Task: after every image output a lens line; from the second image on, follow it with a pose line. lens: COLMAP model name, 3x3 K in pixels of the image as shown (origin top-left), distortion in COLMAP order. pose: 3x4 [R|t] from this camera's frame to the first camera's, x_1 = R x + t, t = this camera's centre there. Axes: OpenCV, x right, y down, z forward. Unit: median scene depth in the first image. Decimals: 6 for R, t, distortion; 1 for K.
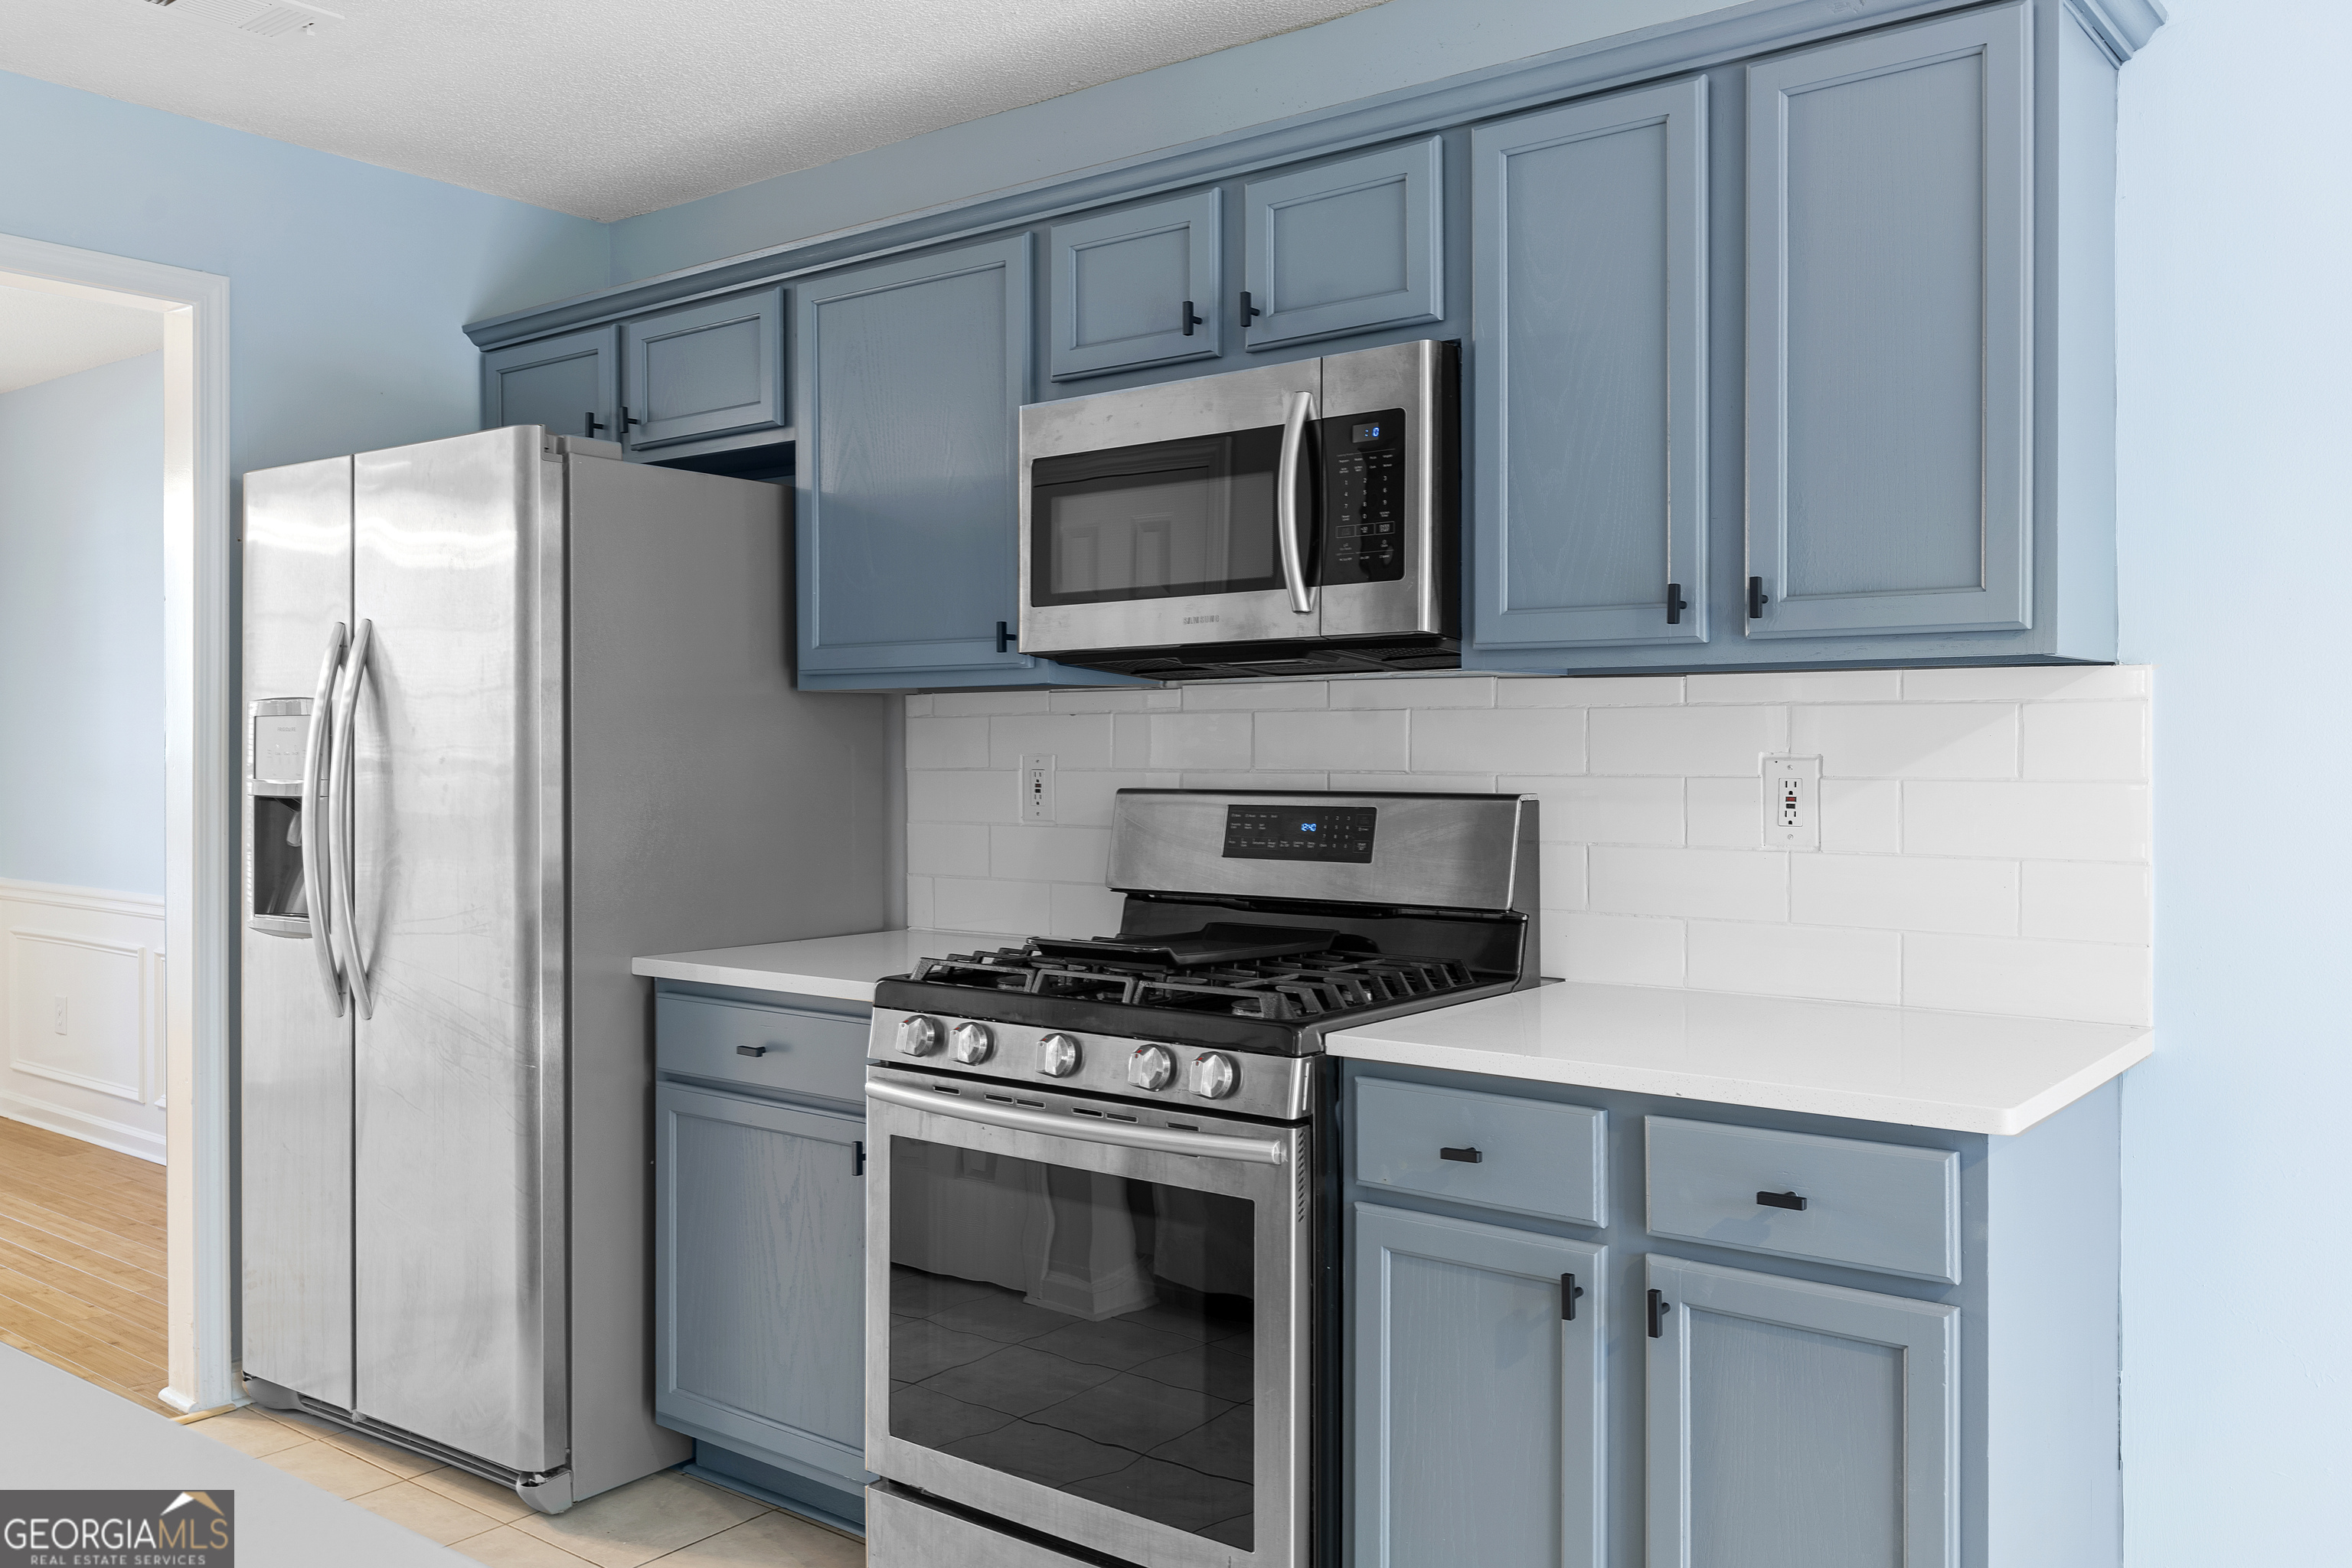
lens RADIAL K [[1877.6, 0, 1176.9], [0, 1877.6, 749.4], [0, 0, 1]] dist [0.004873, -0.000339]
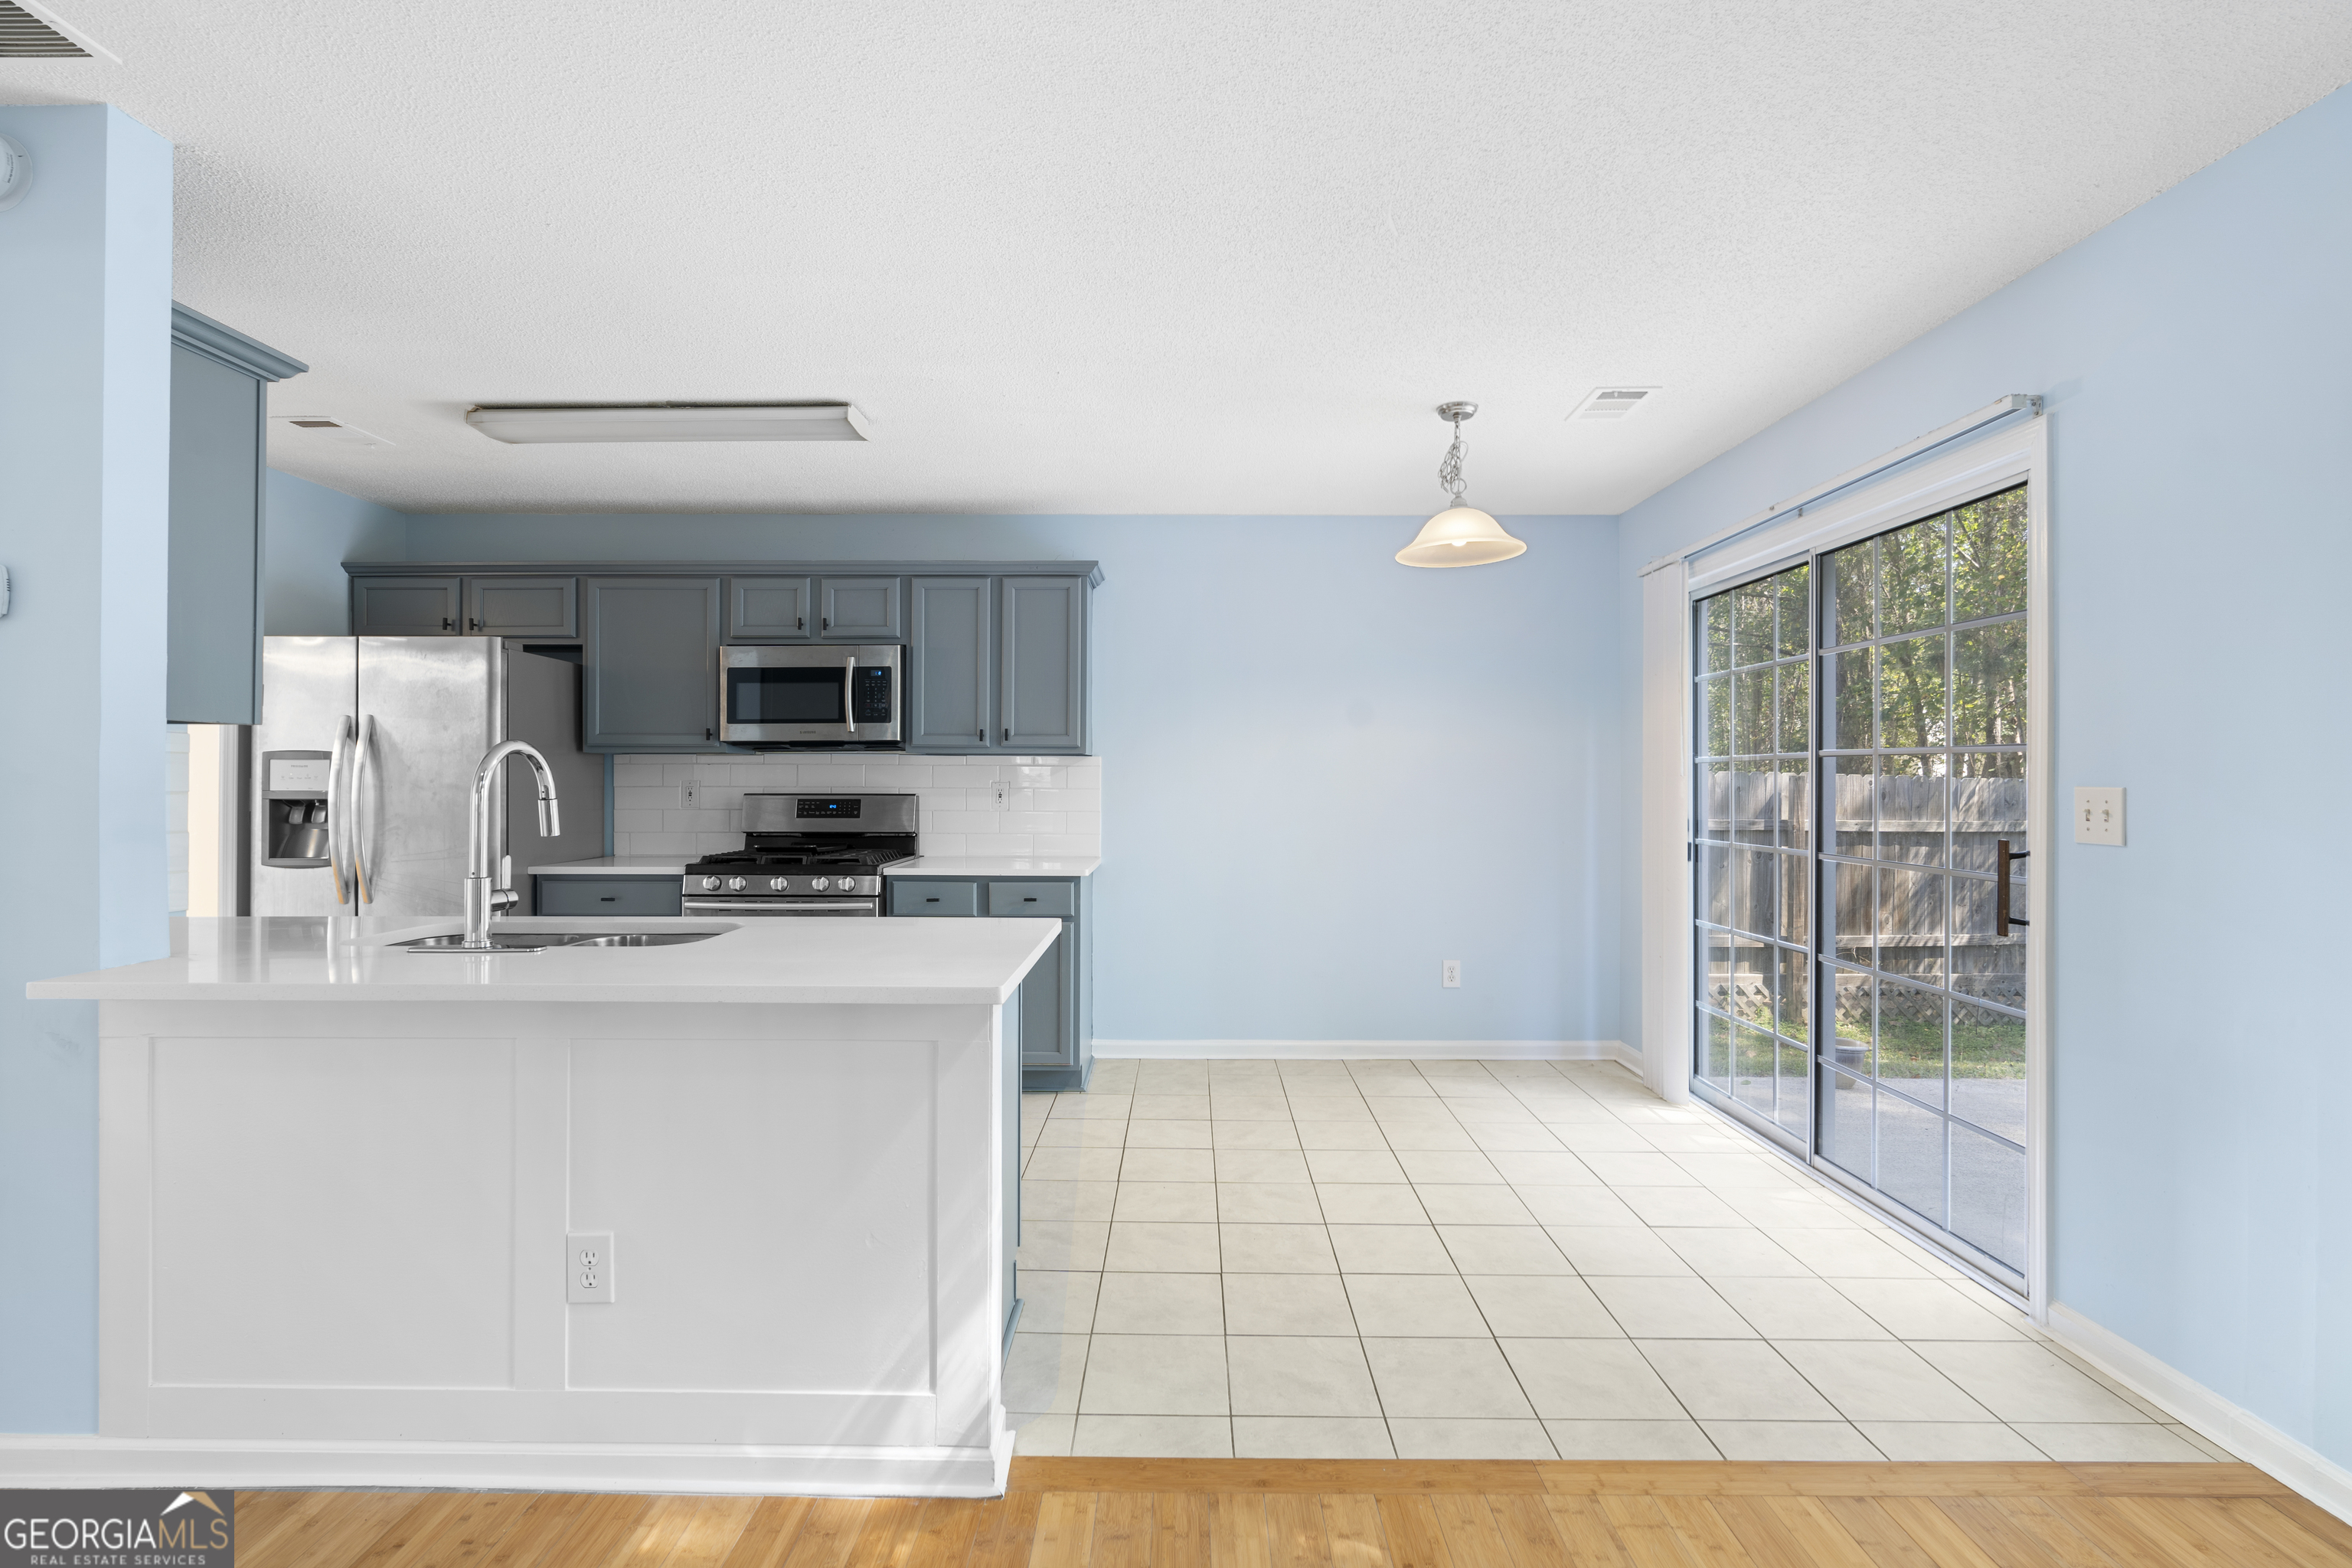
lens RADIAL K [[1057.7, 0, 1172.0], [0, 1057.7, 778.7], [0, 0, 1]] dist [-0.015932, 0.005786]
pose [[0.791459, 0.006873, 0.611184, -0.519361], [-0.003658, 0.999972, -0.006508, 0.009017], [-0.611211, 0.002916, 0.791462, -0.584527]]
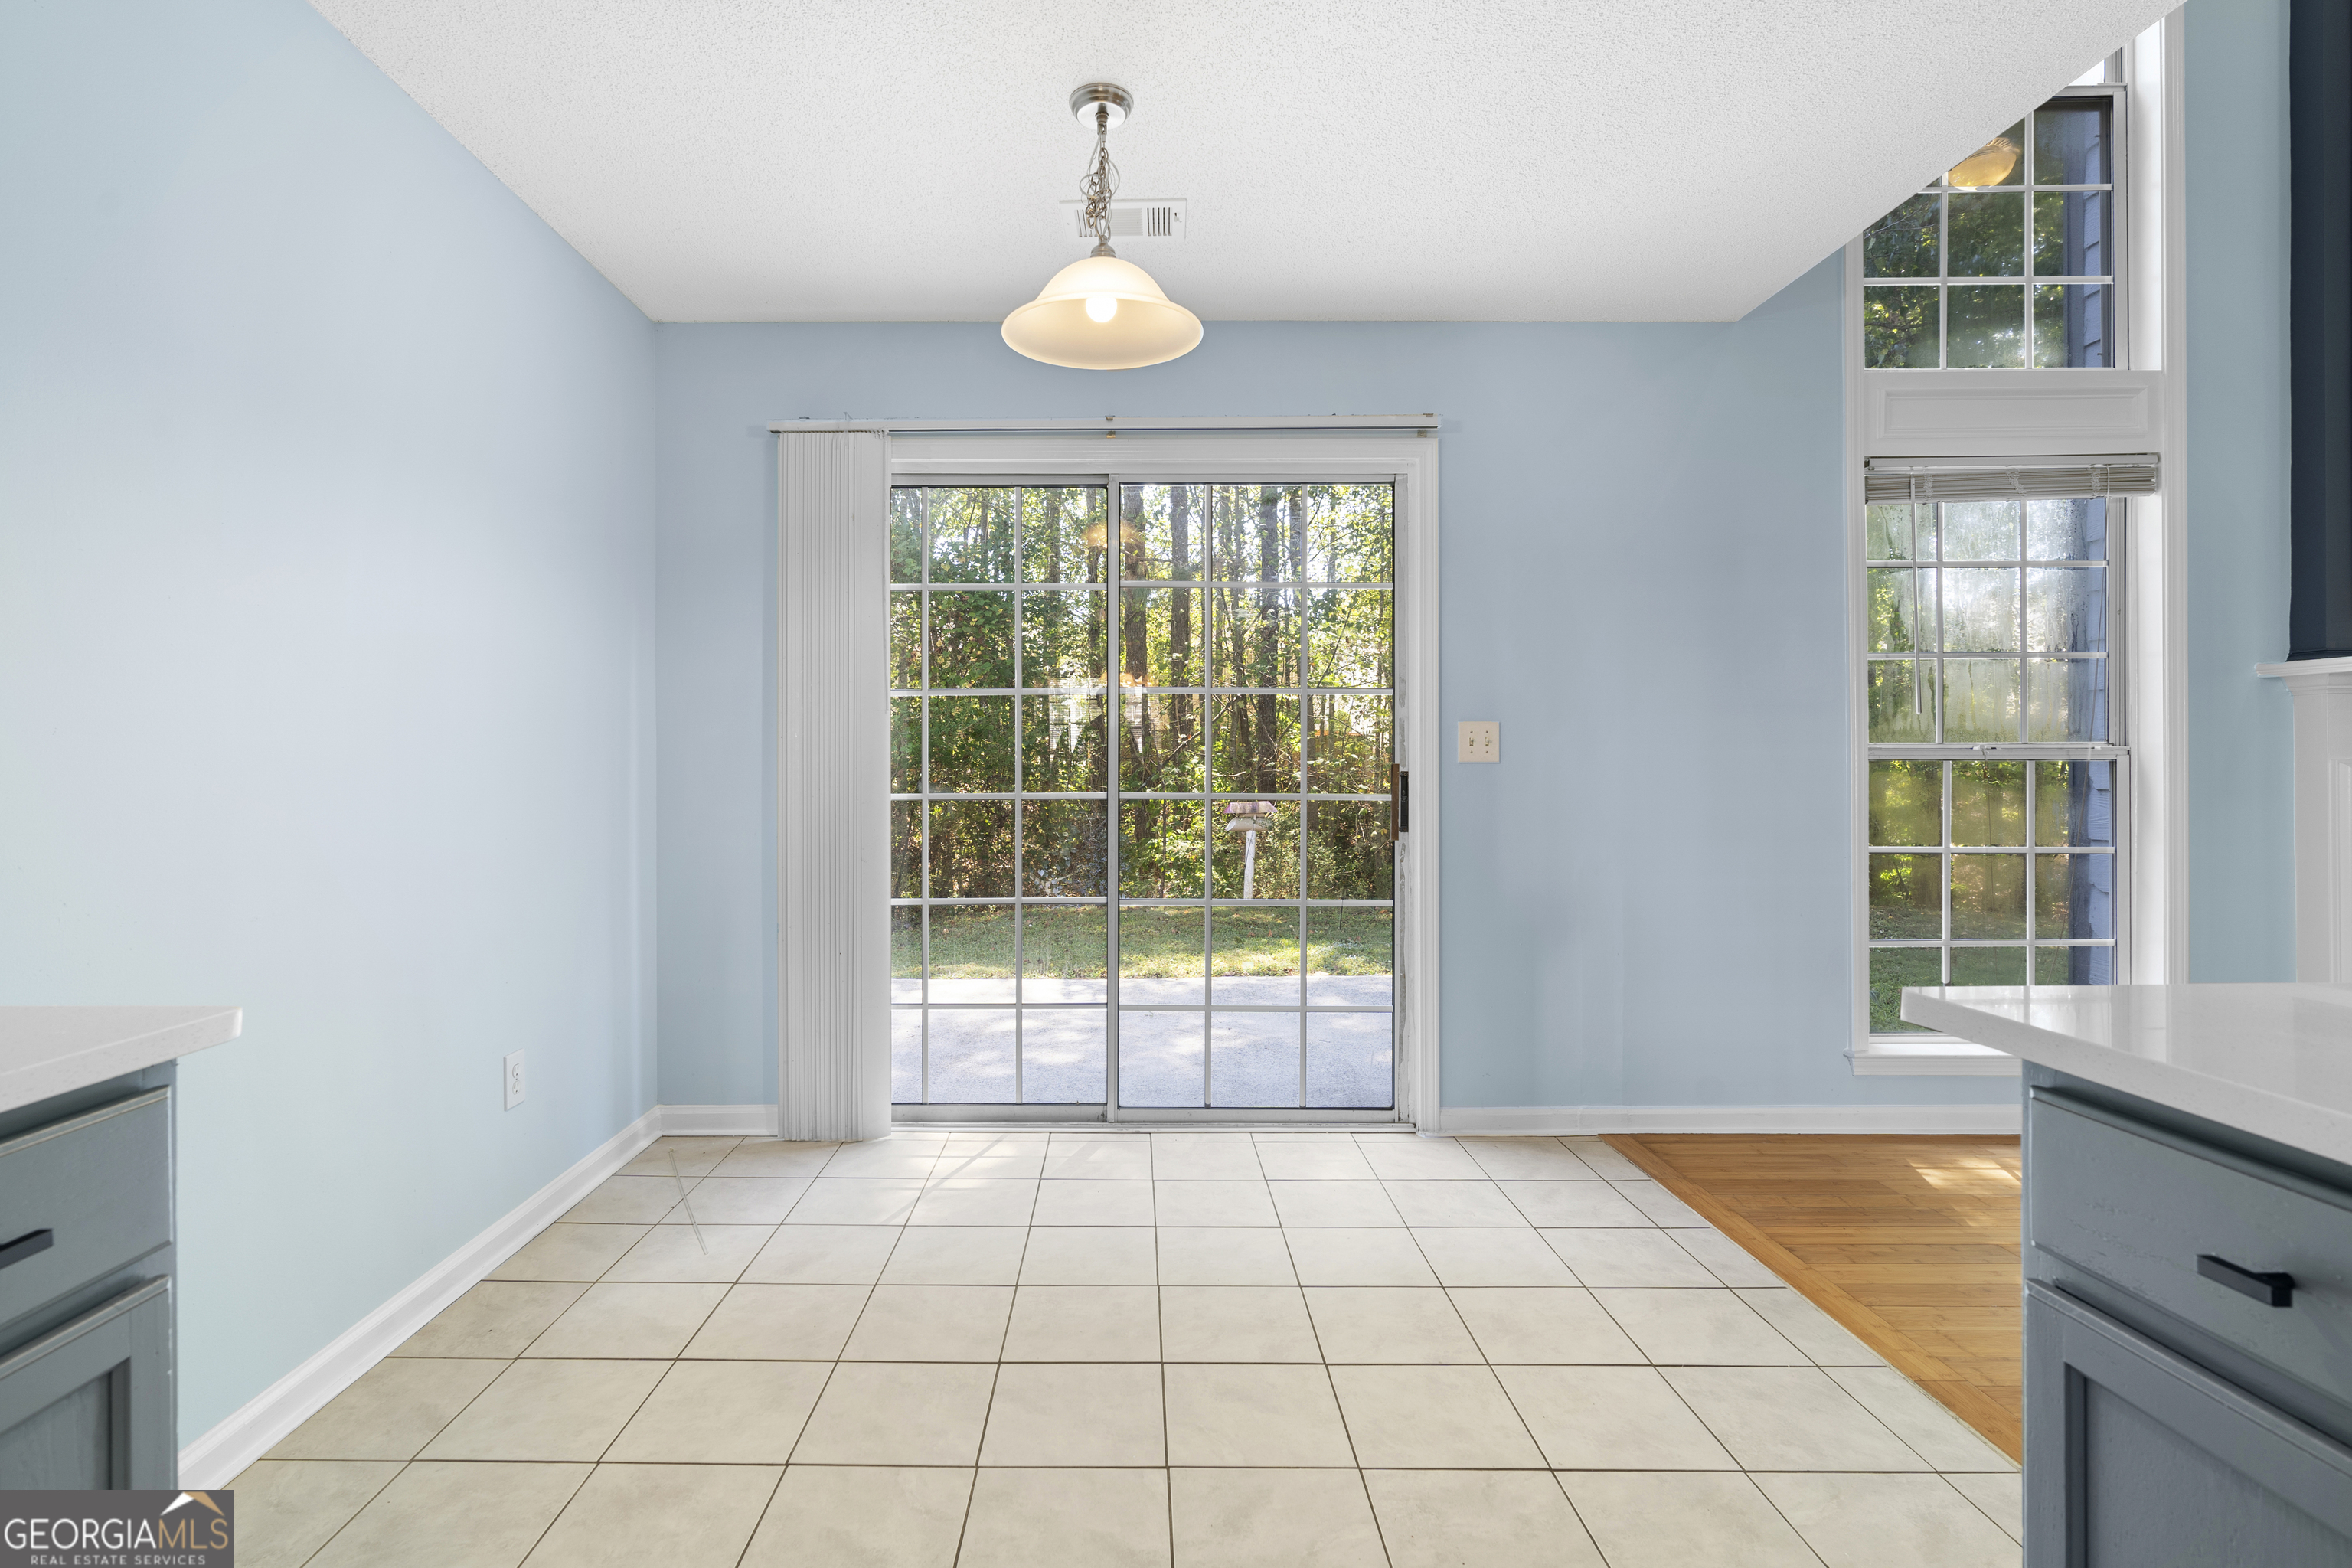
lens RADIAL K [[1093.4, 0, 1126.6], [0, 1093.4, 764.6], [0, 0, 1]] dist [0.000235, 0.000507]
pose [[-0.616922, 0.006670, 0.786996, -0.148793], [0.005747, 0.999976, -0.003970, 0.056718], [-0.787003, 0.002073, -0.616945, 0.649773]]
